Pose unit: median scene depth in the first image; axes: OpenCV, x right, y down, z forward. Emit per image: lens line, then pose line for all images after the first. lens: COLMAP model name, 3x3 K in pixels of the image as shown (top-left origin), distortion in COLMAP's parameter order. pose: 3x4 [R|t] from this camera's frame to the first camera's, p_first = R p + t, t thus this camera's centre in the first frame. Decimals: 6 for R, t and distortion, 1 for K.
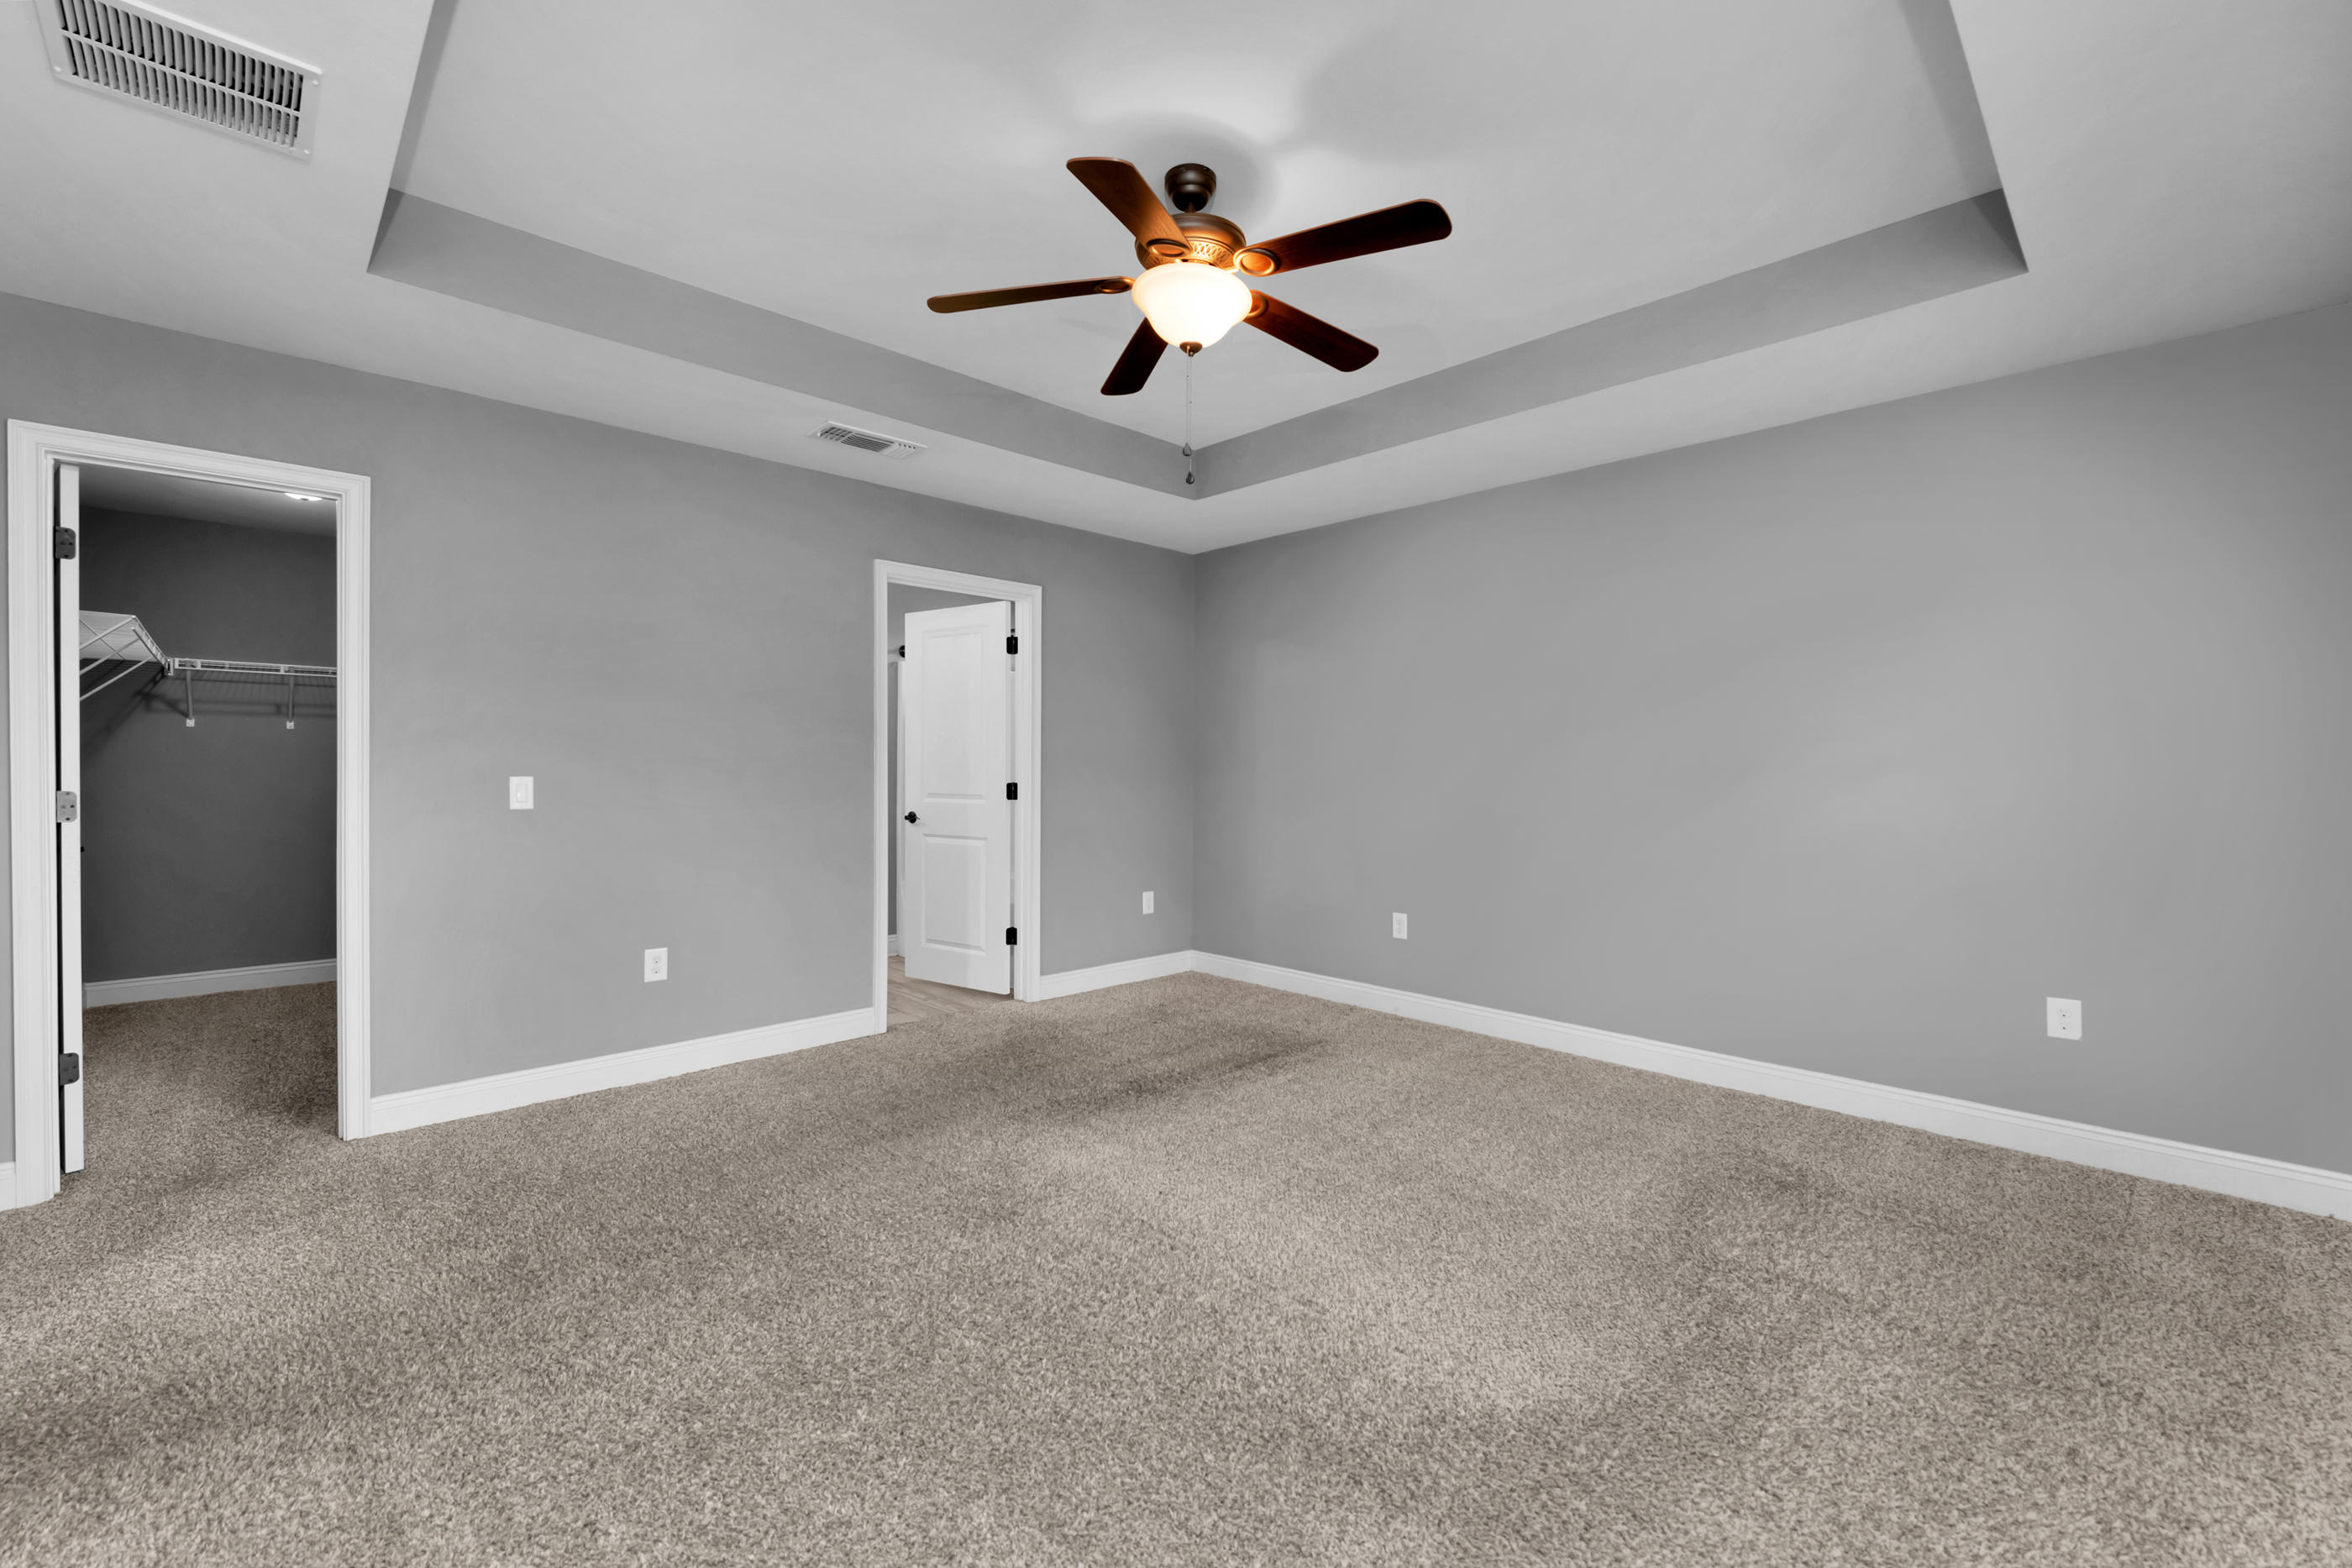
lens RADIAL K [[967.1, 0, 1172.5], [0, 967.1, 740.5], [0, 0, 1]] dist [0.001043, -0.000101]
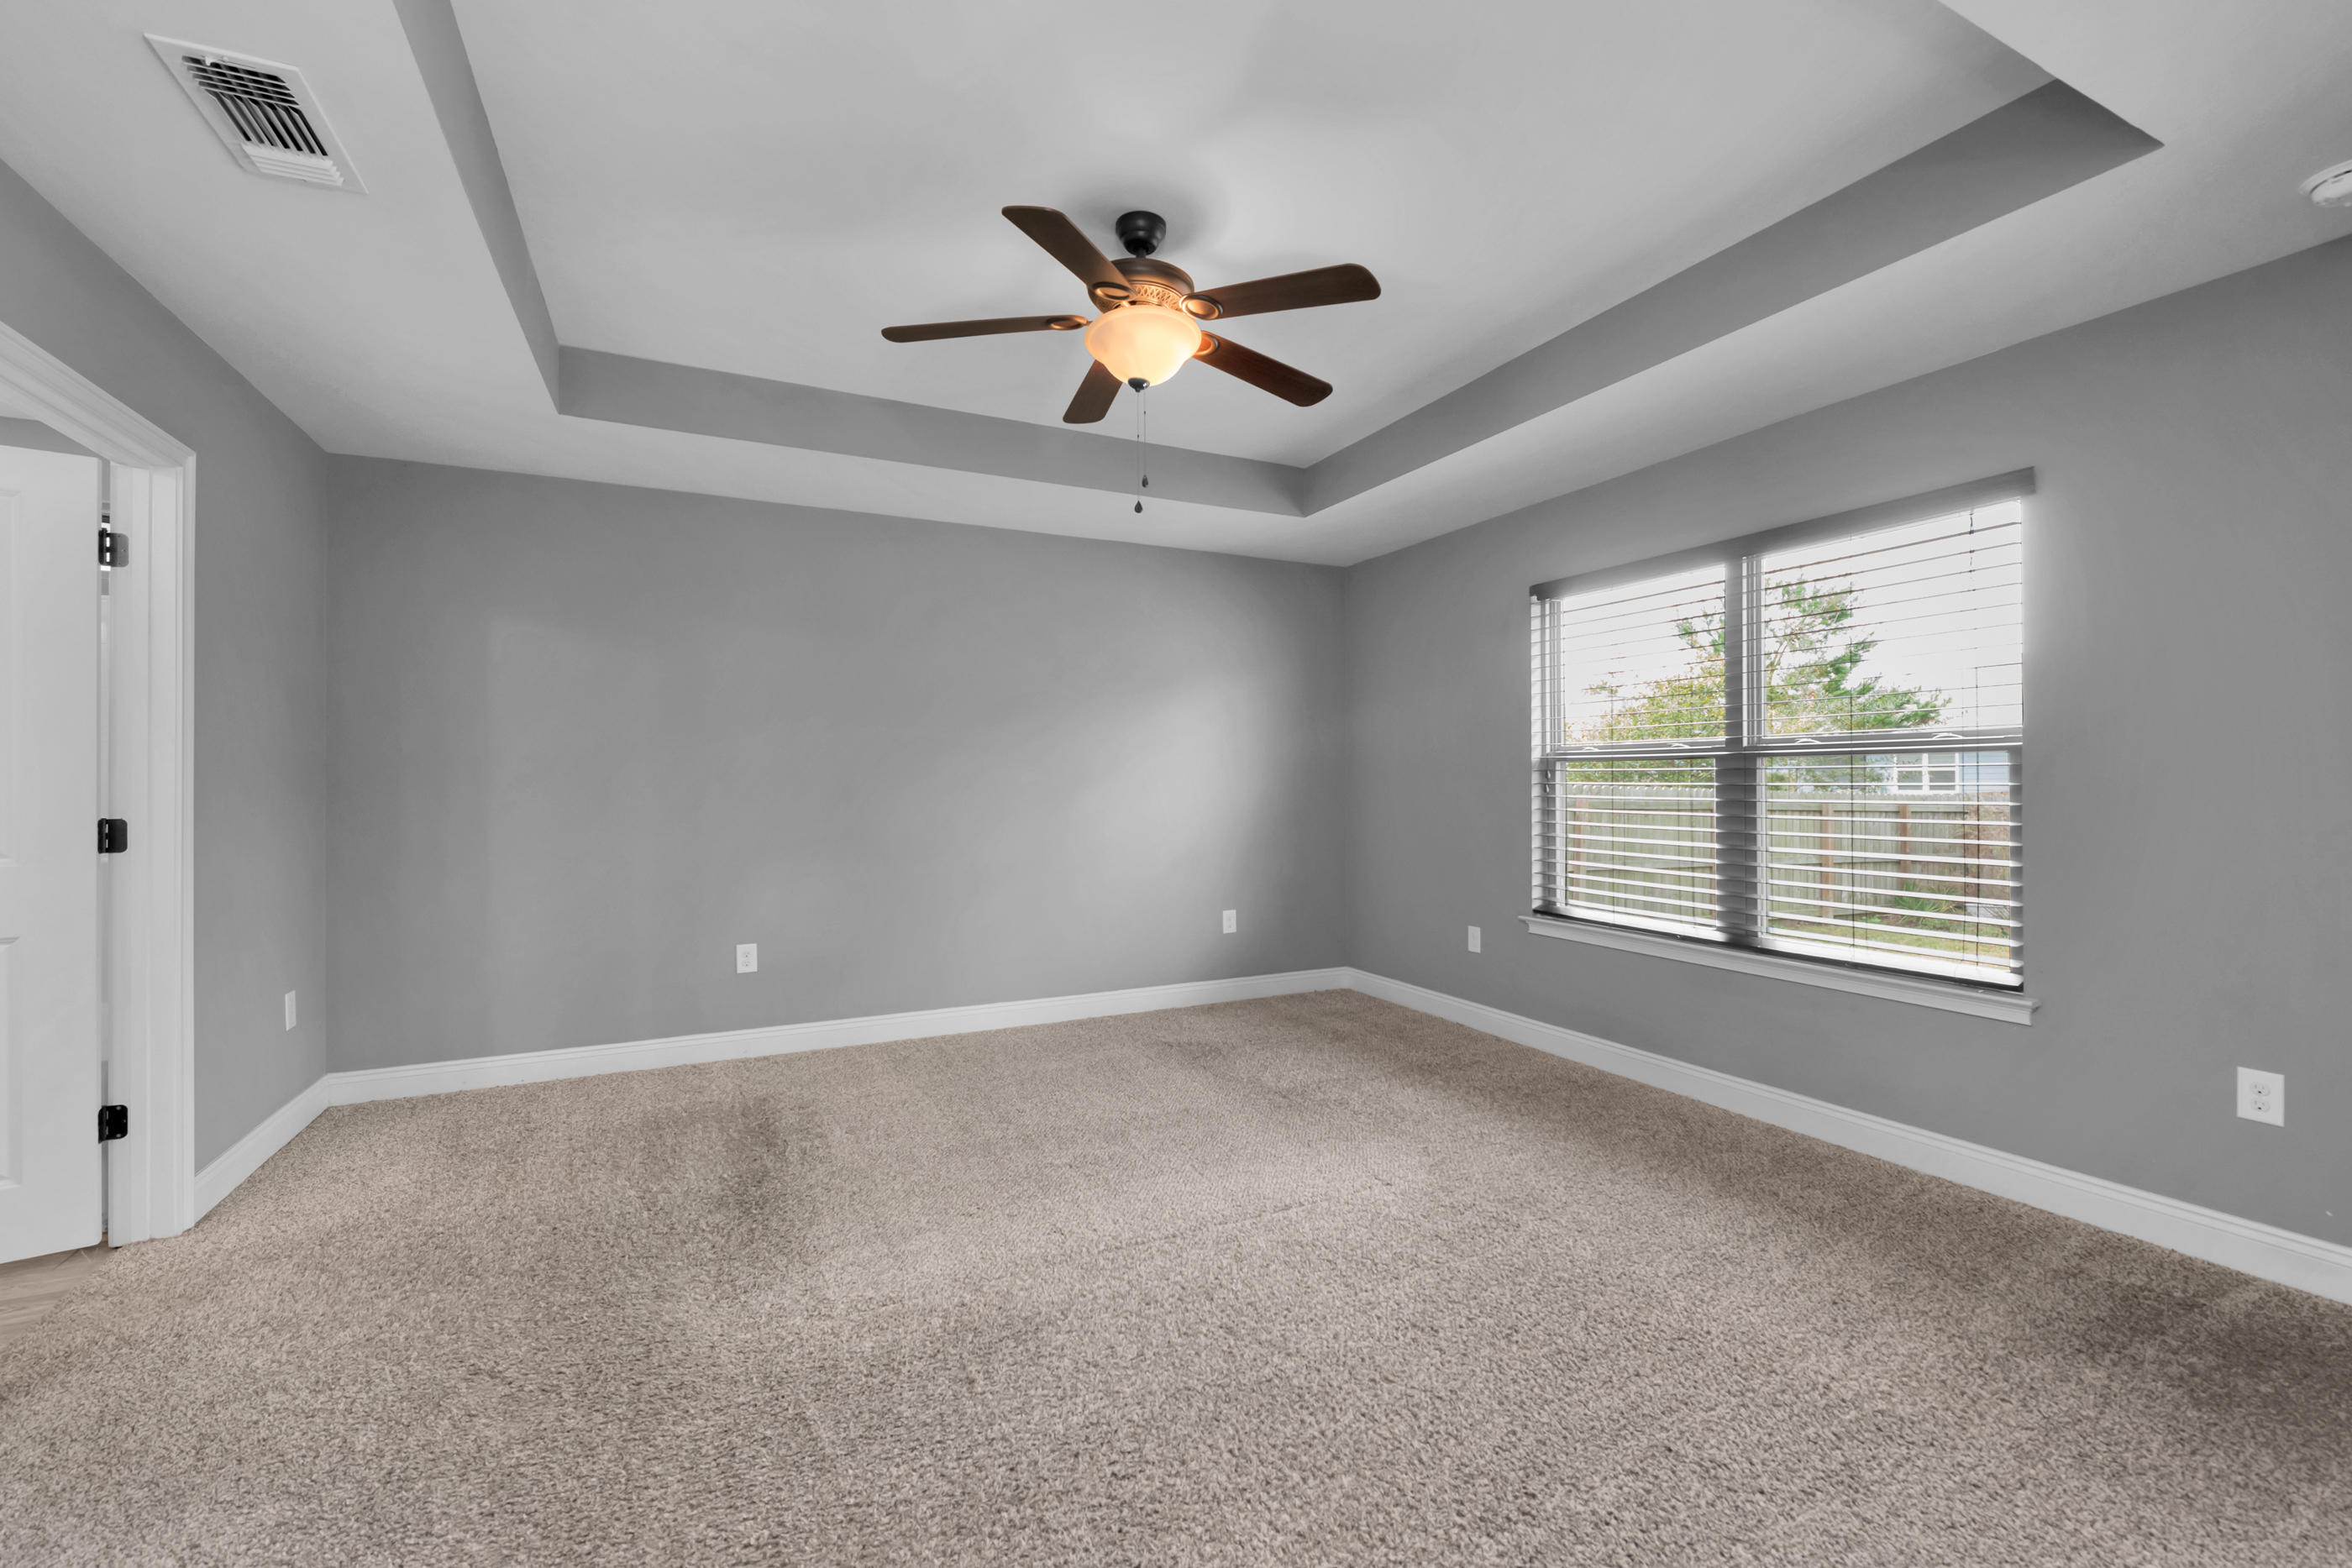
lens RADIAL K [[967.1, 0, 1172.5], [0, 967.1, 740.5], [0, 0, 1]] dist [0.001043, -0.000101]
pose [[0.314028, 0.034967, 0.948769, -0.723411], [-0.022178, 0.999319, -0.029489, 0.007671], [-0.949155, -0.011782, 0.314590, 0.481315]]
